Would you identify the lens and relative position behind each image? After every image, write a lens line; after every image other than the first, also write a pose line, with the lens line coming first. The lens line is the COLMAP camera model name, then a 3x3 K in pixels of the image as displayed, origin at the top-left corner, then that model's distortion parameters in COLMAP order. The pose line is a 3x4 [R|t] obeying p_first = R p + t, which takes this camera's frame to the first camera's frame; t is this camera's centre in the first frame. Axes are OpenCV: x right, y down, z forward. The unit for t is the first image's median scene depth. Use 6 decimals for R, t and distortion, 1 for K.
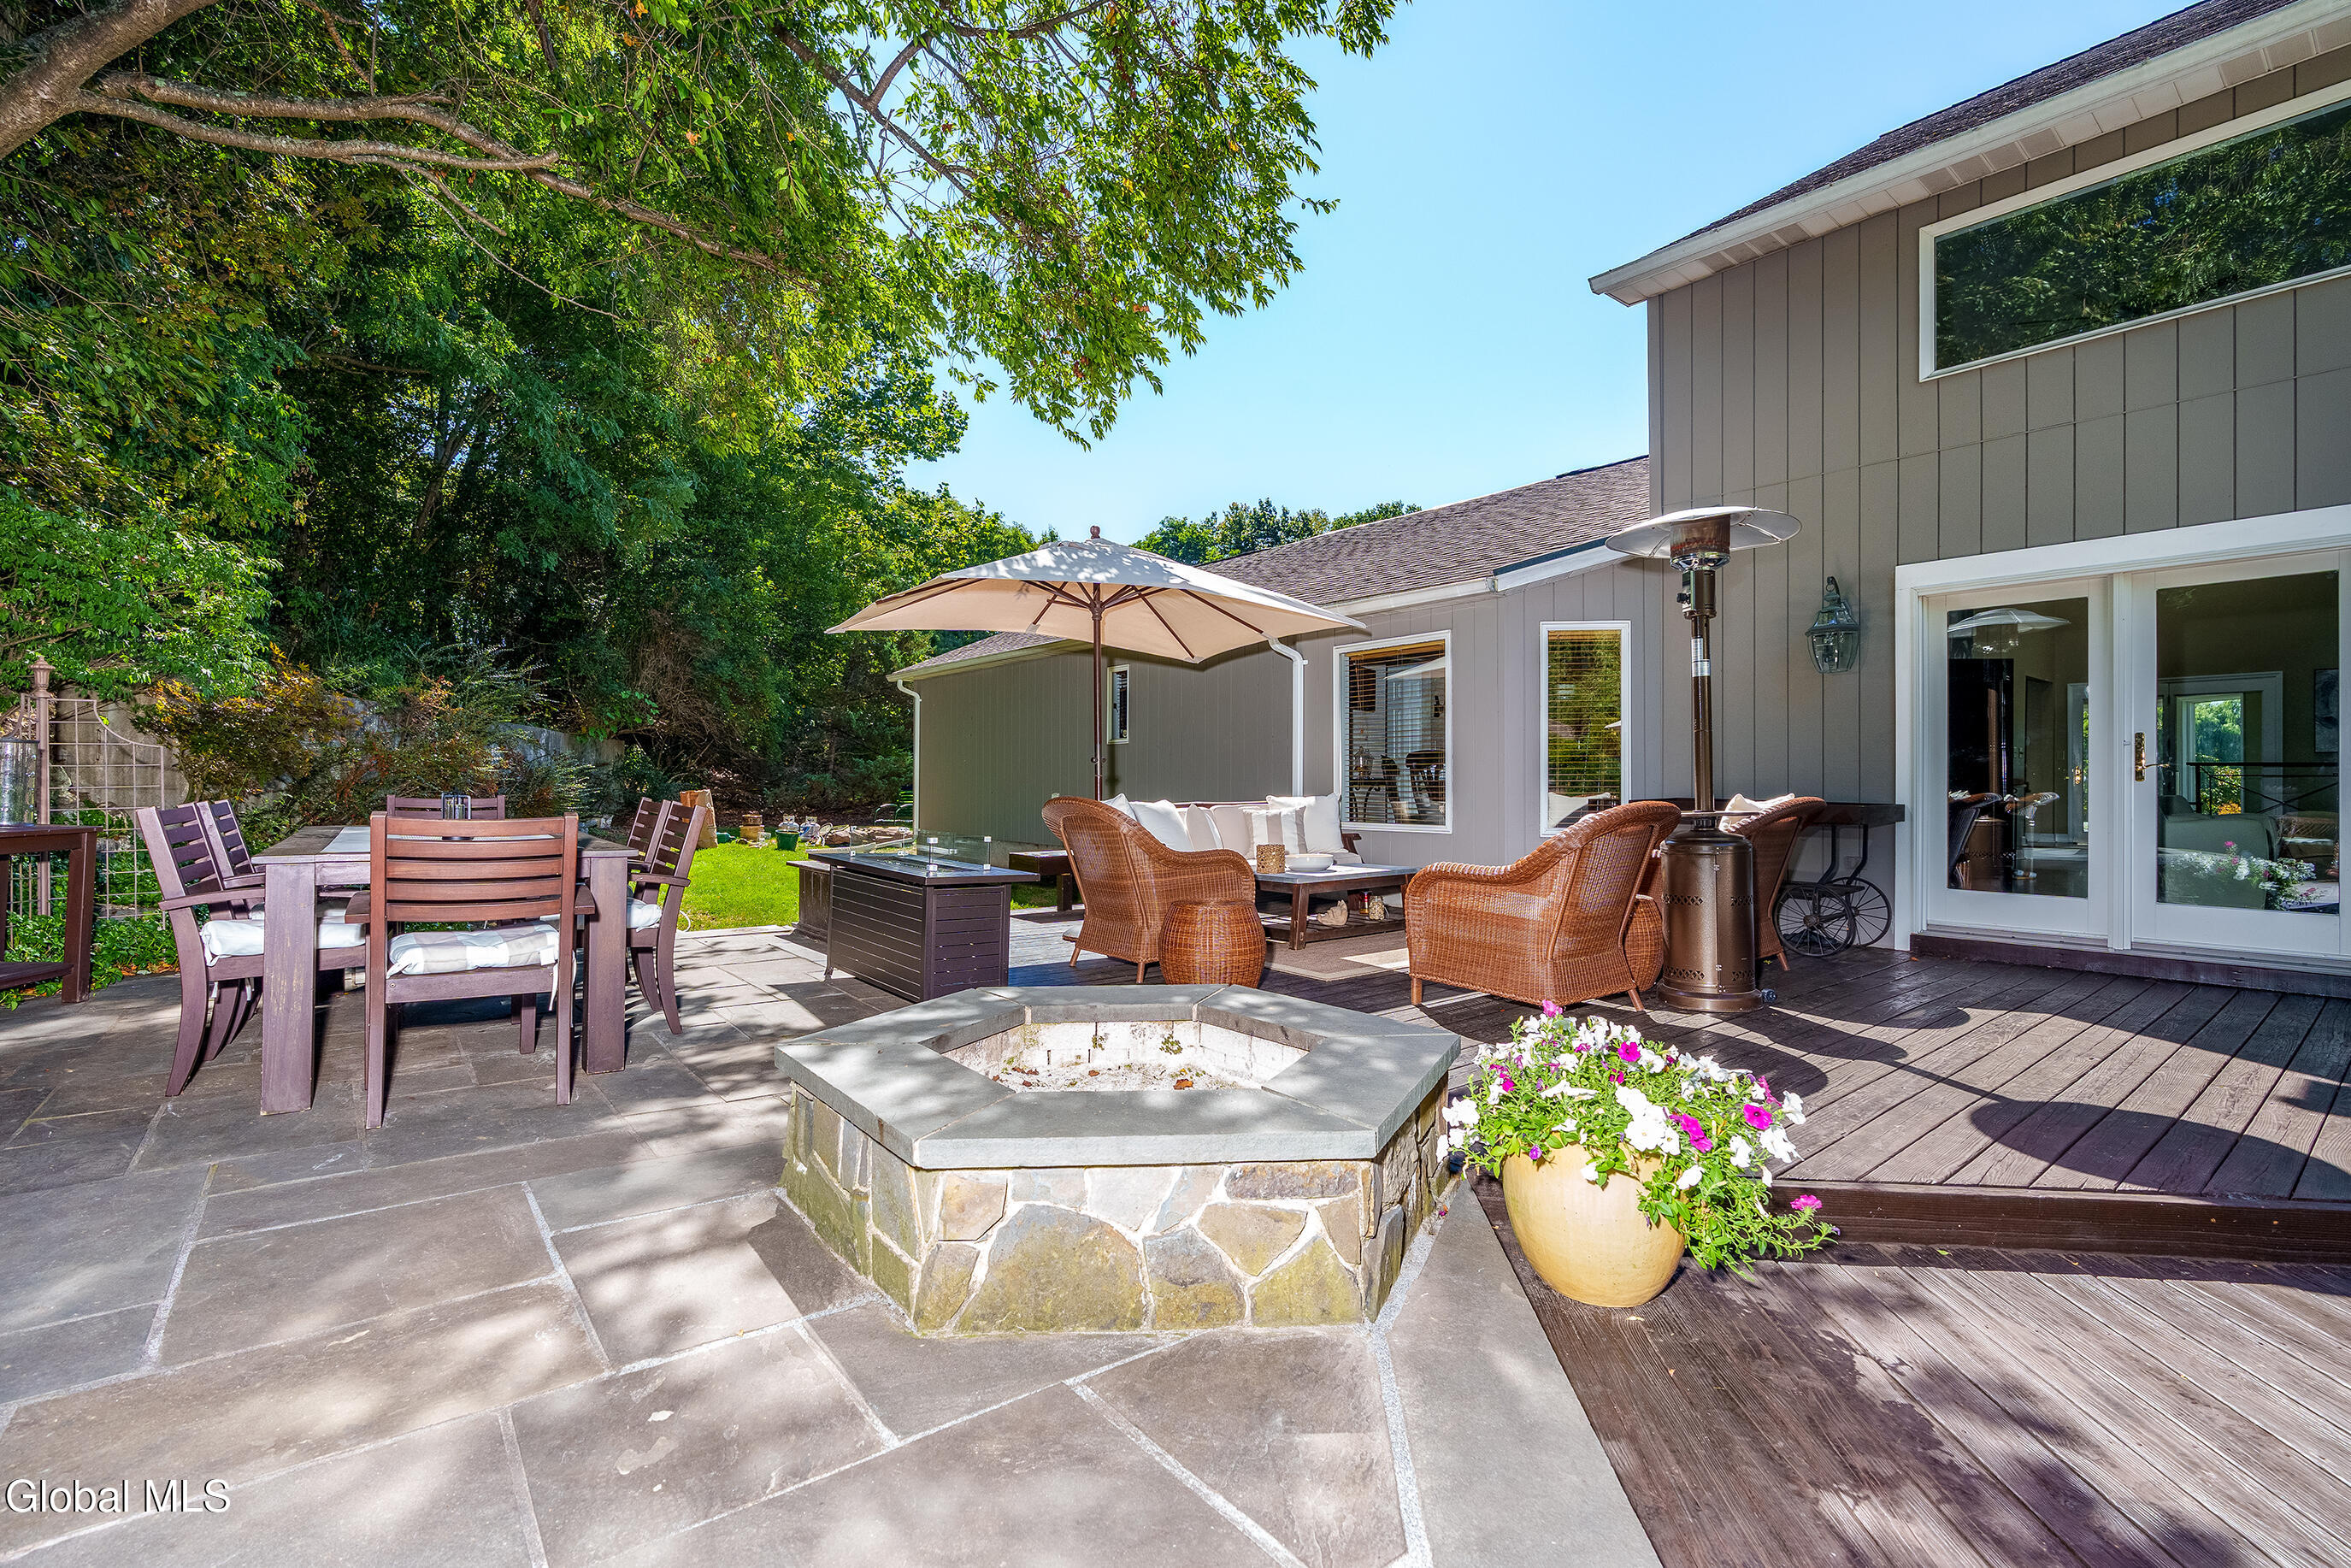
lens RADIAL K [[1037.2, 0, 1175.5], [0, 1037.2, 784.0], [0, 0, 1]] dist [-0.019244, 0.000333]
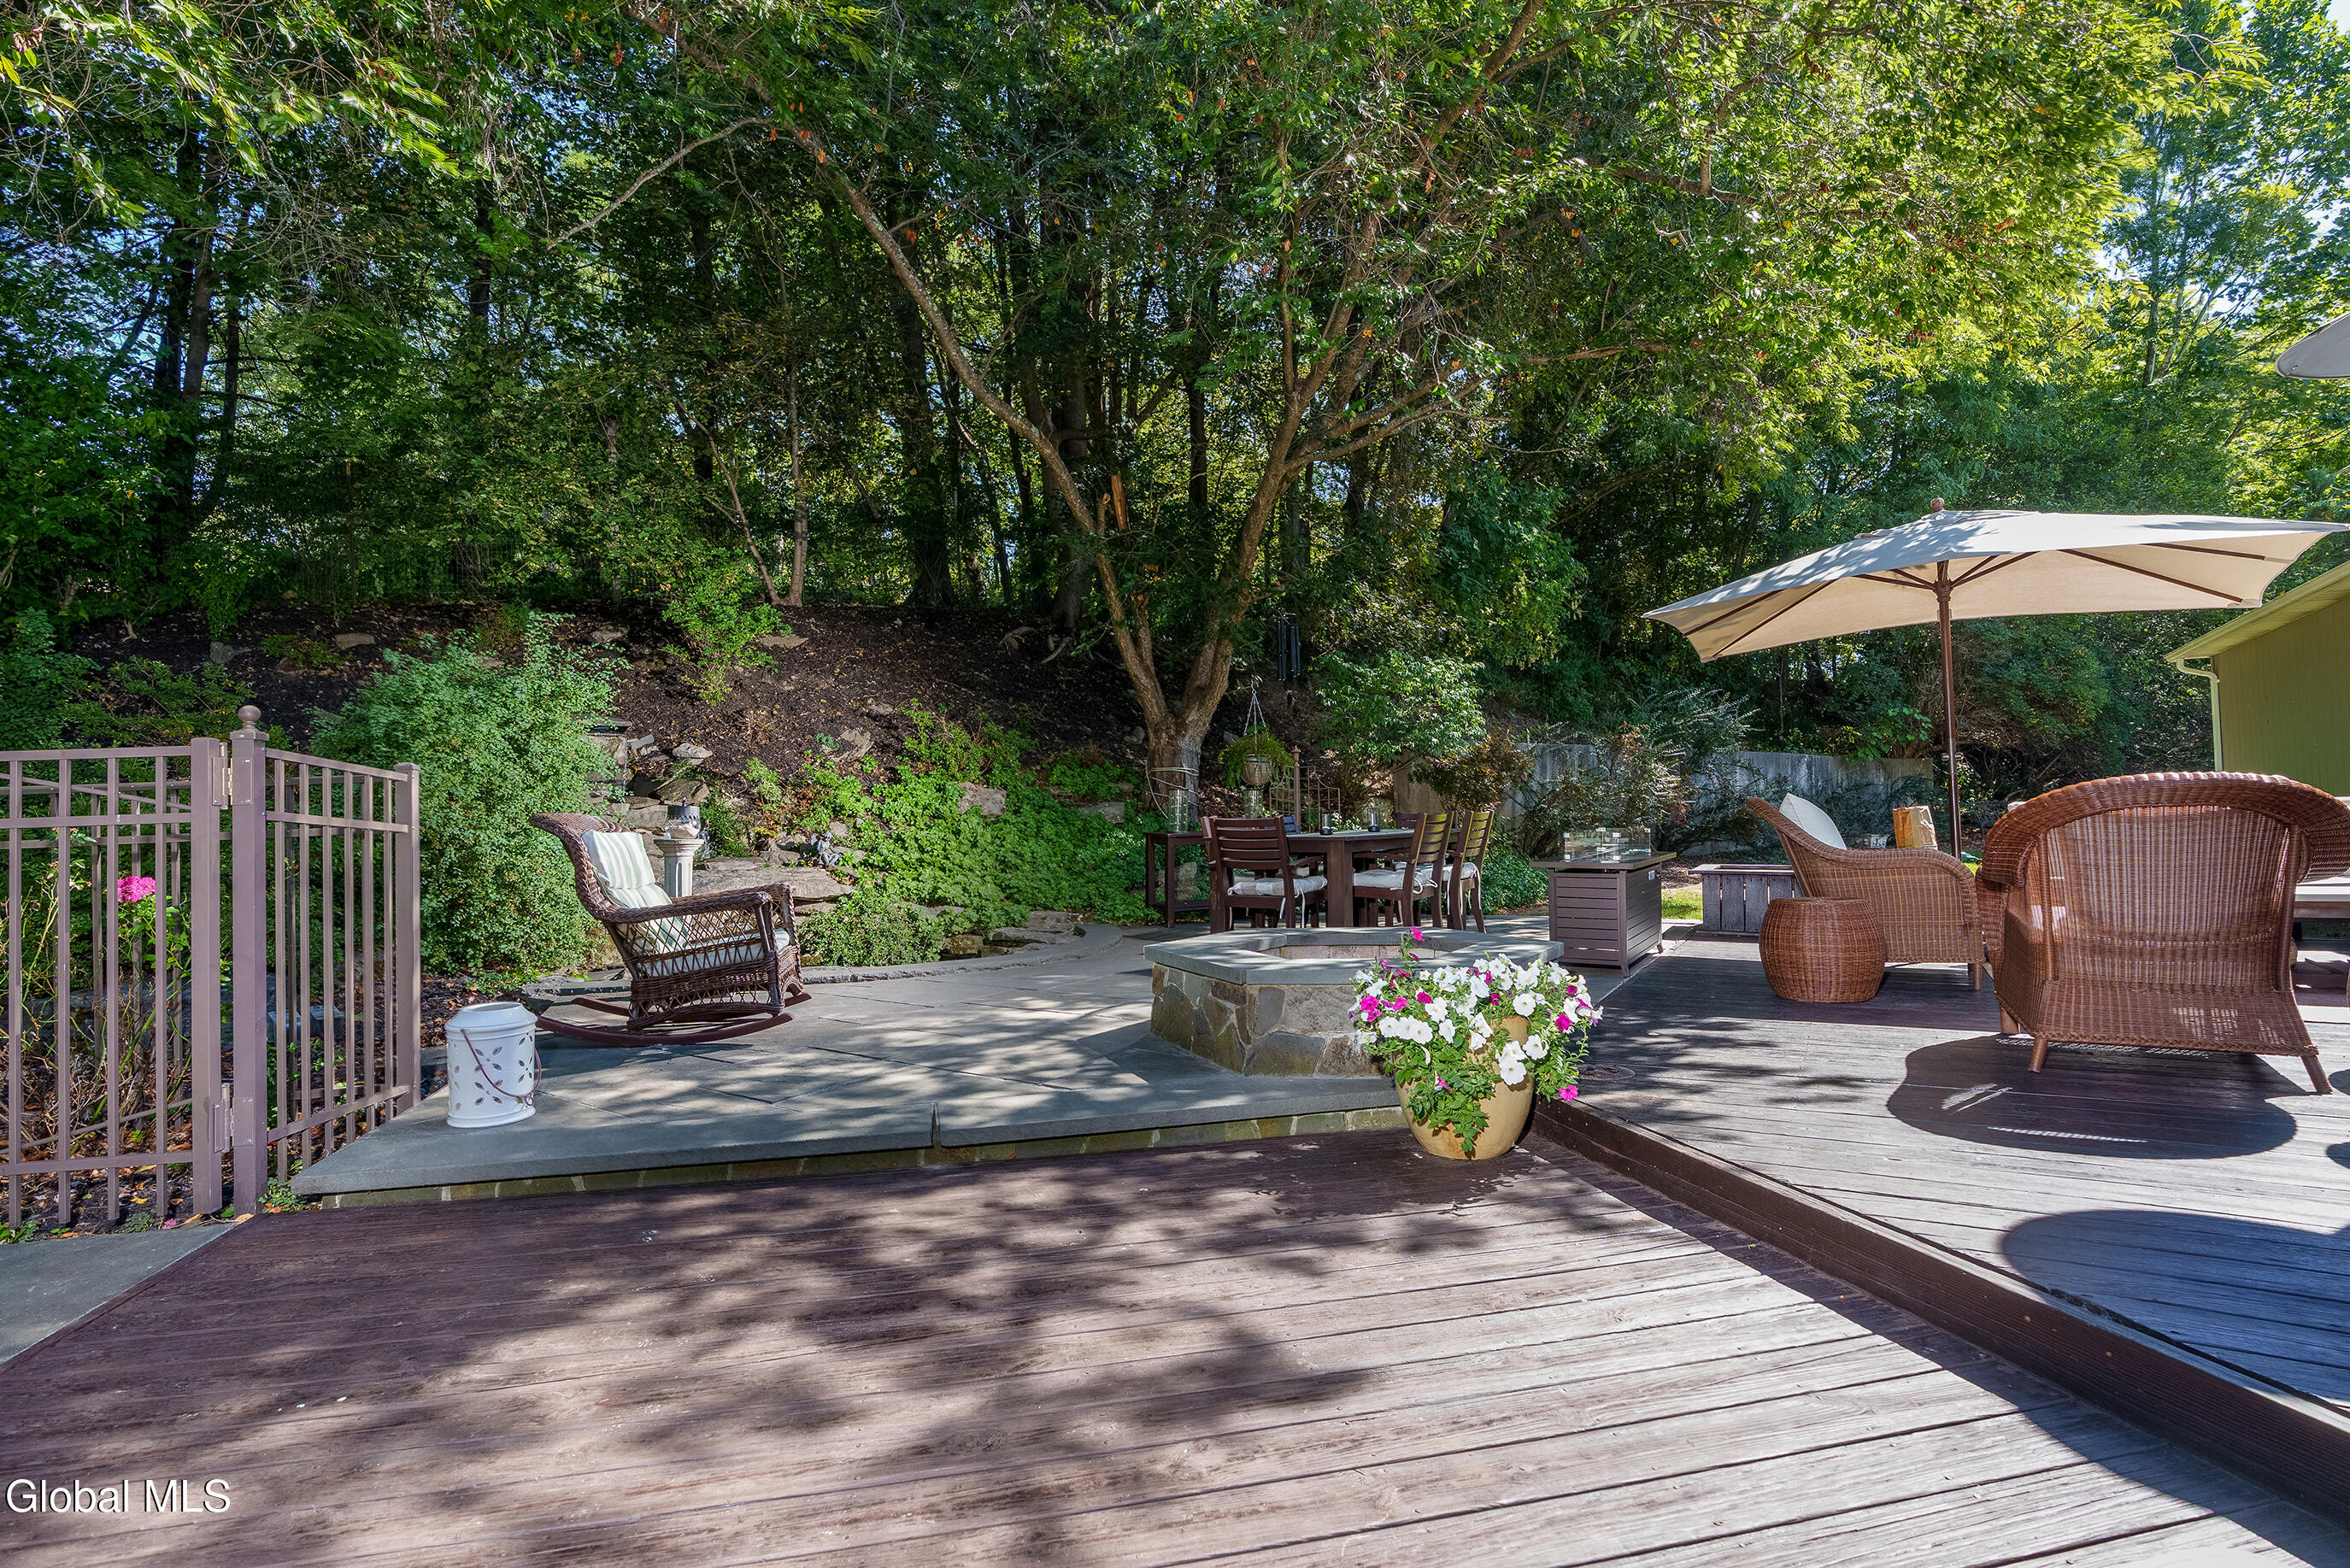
lens RADIAL K [[1036.7, 0, 1175.0], [0, 1036.7, 784.0], [0, 0, 1]] dist [-0.019244, 0.000333]
pose [[0.365777, -0.046712, -0.929530, 1.404717], [0.022837, 0.998889, -0.041211, 0.061278], [0.930422, -0.006153, 0.366437, 0.161389]]
